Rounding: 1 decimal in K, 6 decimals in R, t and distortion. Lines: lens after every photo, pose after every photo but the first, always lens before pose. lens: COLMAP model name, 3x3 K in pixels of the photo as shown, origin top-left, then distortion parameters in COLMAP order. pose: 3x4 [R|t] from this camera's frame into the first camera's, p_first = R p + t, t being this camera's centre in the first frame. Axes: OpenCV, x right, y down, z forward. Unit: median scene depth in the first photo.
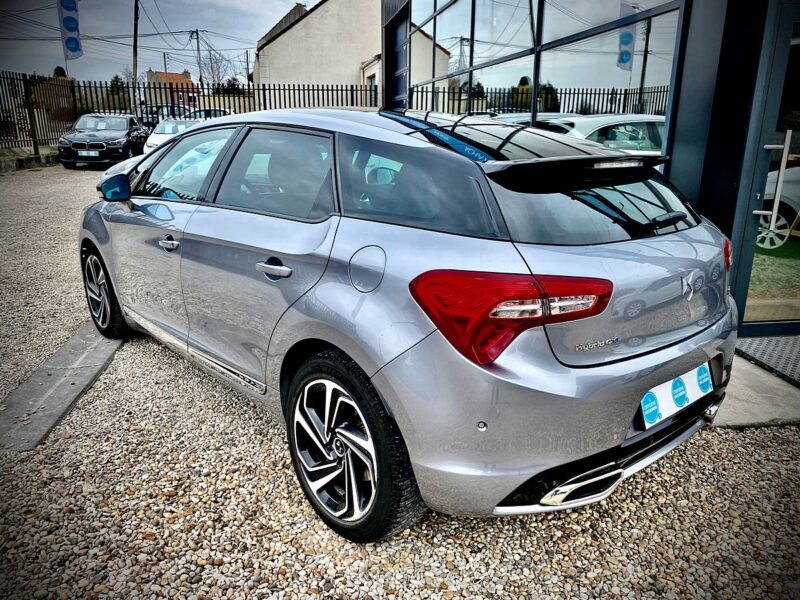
lens RADIAL K [[600.1, 0, 392.4], [0, 600.1, 298.6], [0, 0, 1]] dist [0.001890, 0.001103]
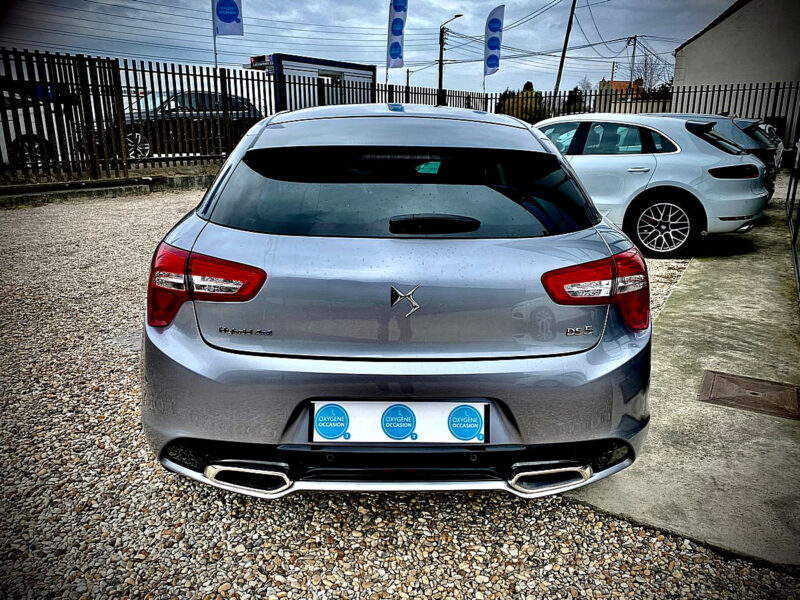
lens RADIAL K [[600.1, 0, 392.4], [0, 600.1, 298.6], [0, 0, 1]] dist [0.001890, 0.001103]
pose [[0.773989, 0.160489, -0.612522, 0.658273], [-0.168320, 0.984690, 0.045312, -0.036317], [0.610417, 0.068029, 0.789154, 0.214739]]
